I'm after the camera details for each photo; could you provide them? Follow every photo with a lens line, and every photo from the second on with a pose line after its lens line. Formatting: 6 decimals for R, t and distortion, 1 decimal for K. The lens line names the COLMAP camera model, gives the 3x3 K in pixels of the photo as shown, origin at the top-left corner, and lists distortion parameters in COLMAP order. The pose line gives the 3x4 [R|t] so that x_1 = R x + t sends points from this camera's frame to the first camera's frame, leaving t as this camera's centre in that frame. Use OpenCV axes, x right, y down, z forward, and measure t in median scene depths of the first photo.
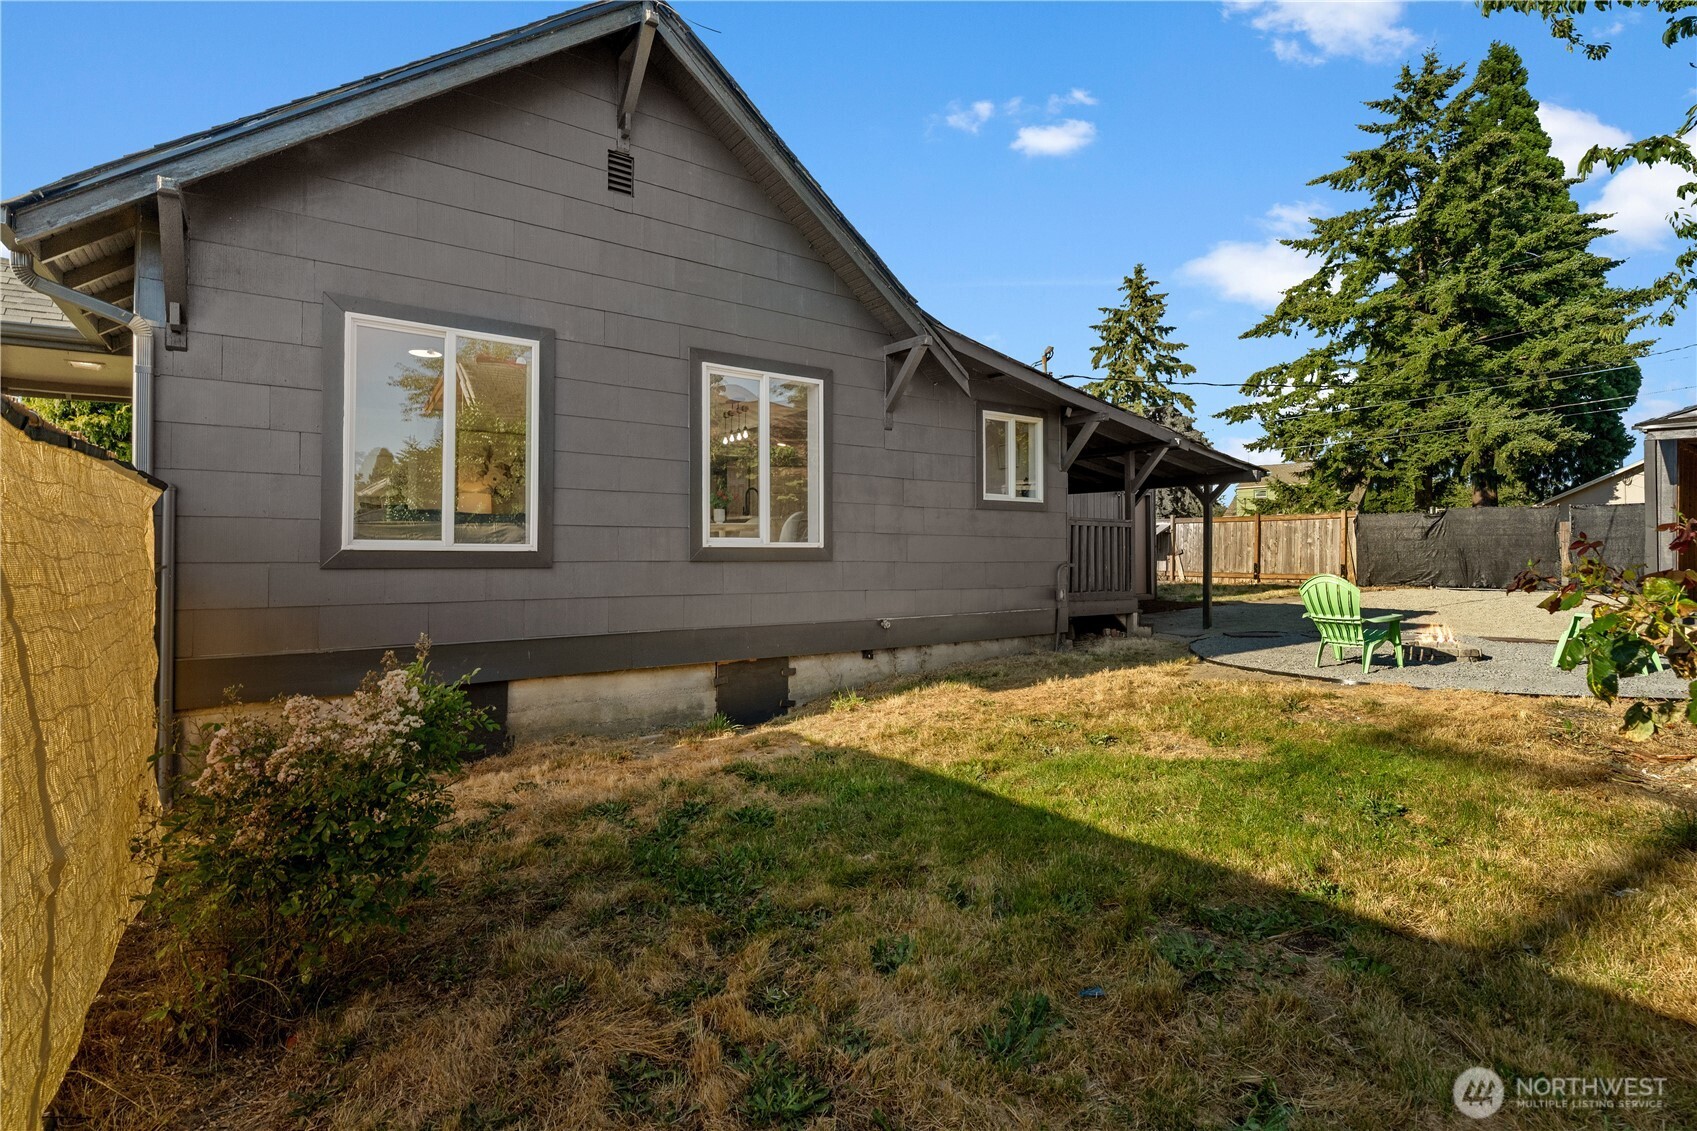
lens RADIAL K [[799.4, 0, 852.8], [0, 799.4, 532.3], [0, 0, 1]] dist [0.001718, 0.001563]
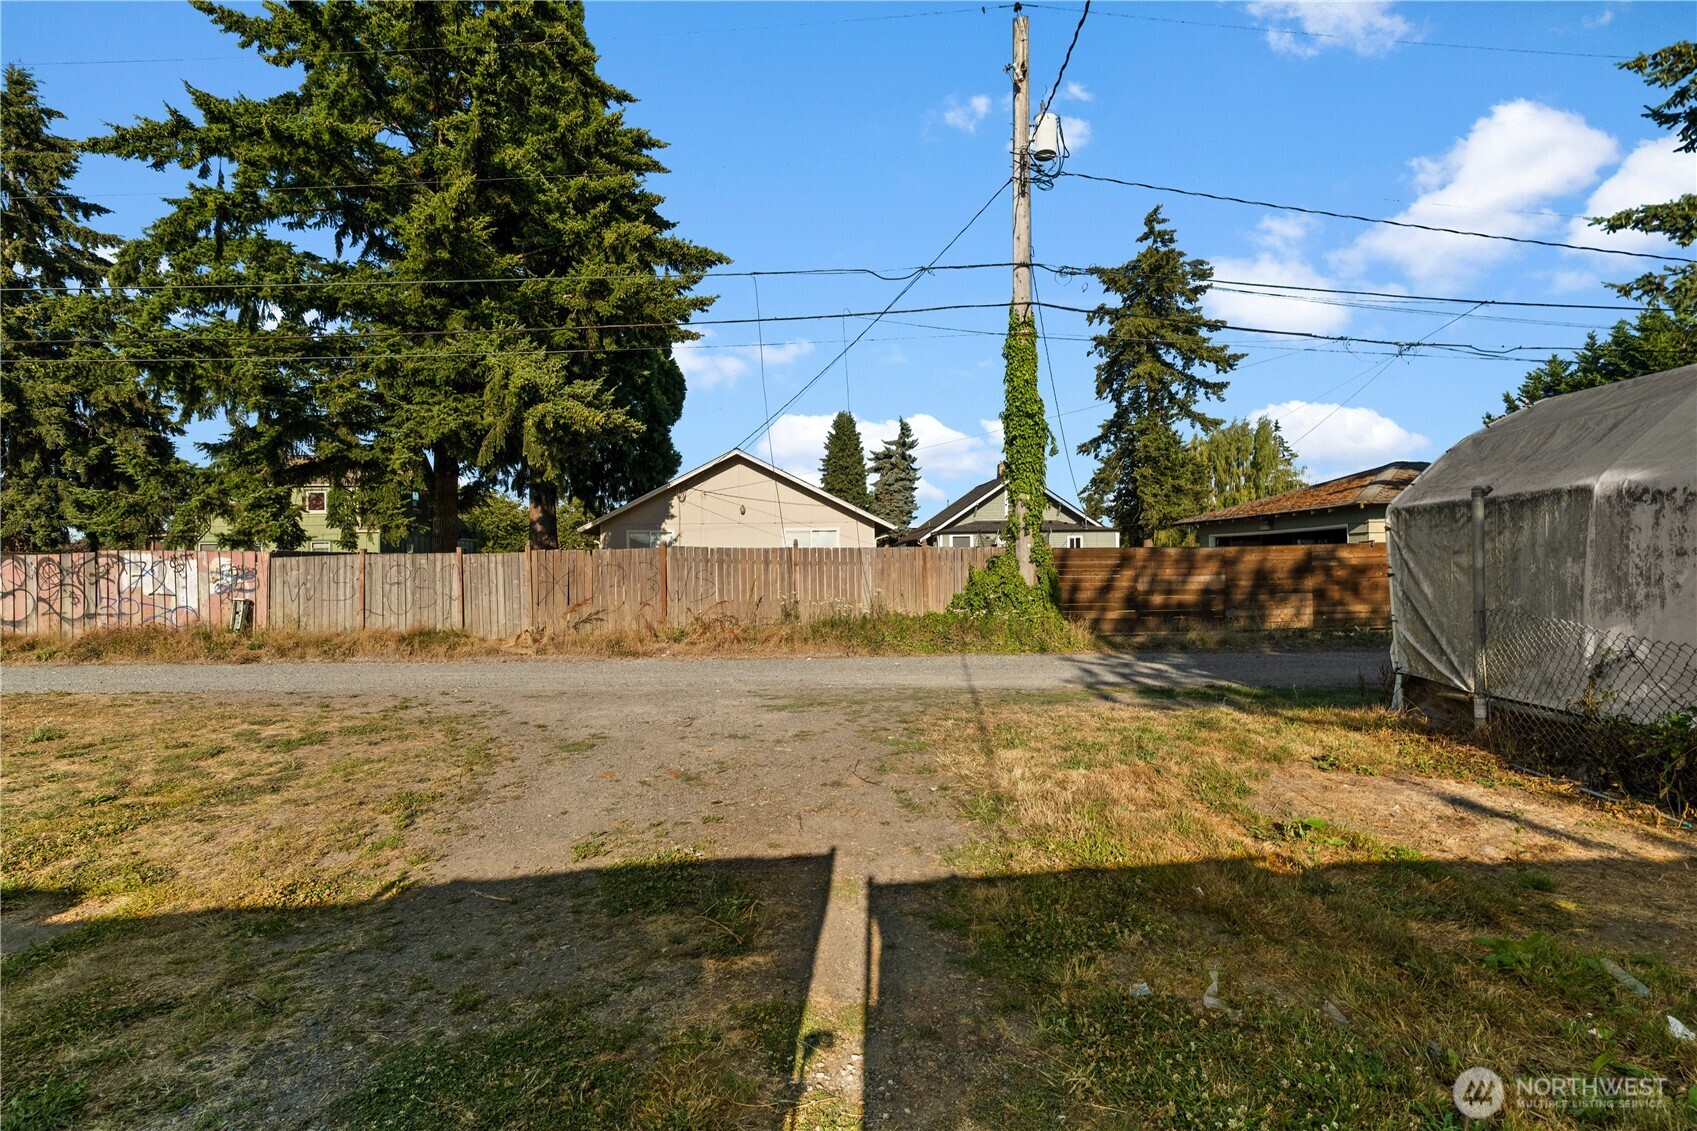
lens RADIAL K [[783.2, 0, 843.3], [0, 783.2, 572.5], [0, 0, 1]] dist [-0.009660, 0.000242]
pose [[0.540739, -0.015249, 0.841052, 0.396969], [-0.001120, 0.999822, 0.018847, -0.003812], [-0.841190, -0.011133, 0.540625, 0.440184]]
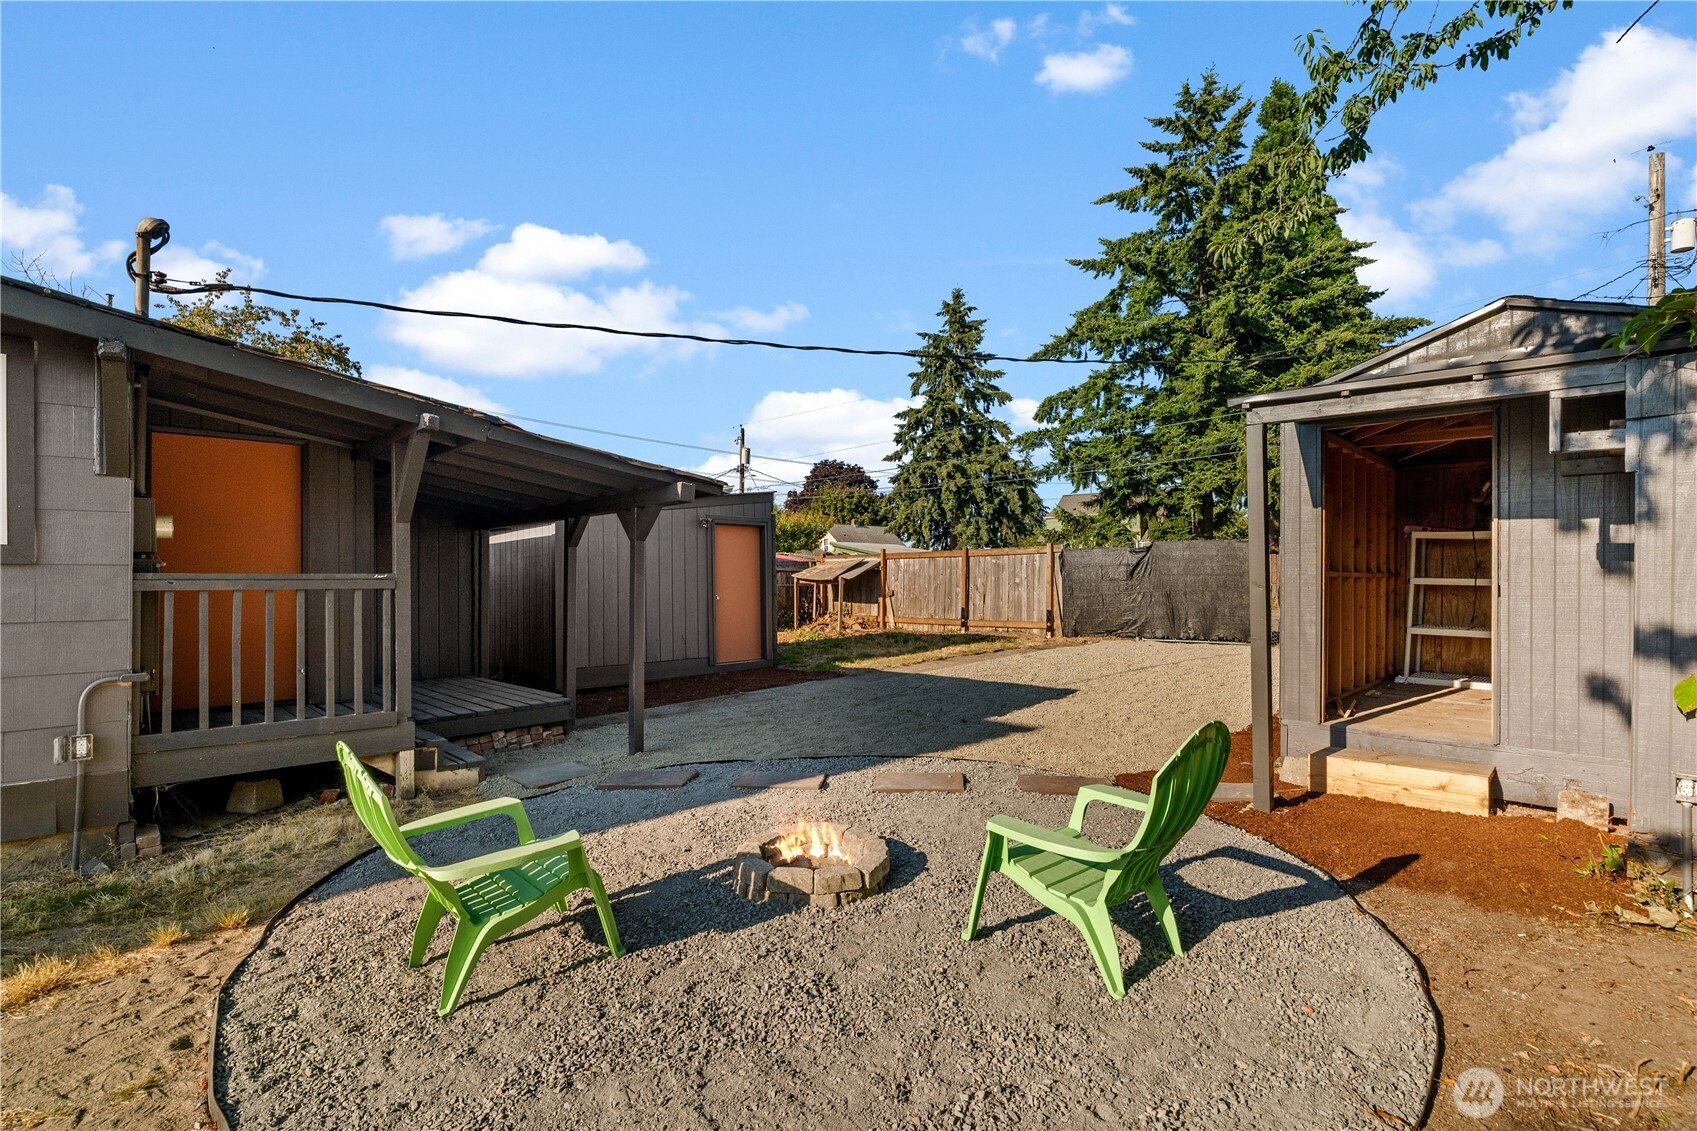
lens RADIAL K [[783.2, 0, 843.3], [0, 783.2, 572.5], [0, 0, 1]] dist [-0.009660, 0.000242]
pose [[0.990232, -0.010204, 0.139054, 0.153279], [0.008329, 0.999866, 0.014059, -0.005800], [-0.139179, -0.012764, 0.990185, 0.123651]]
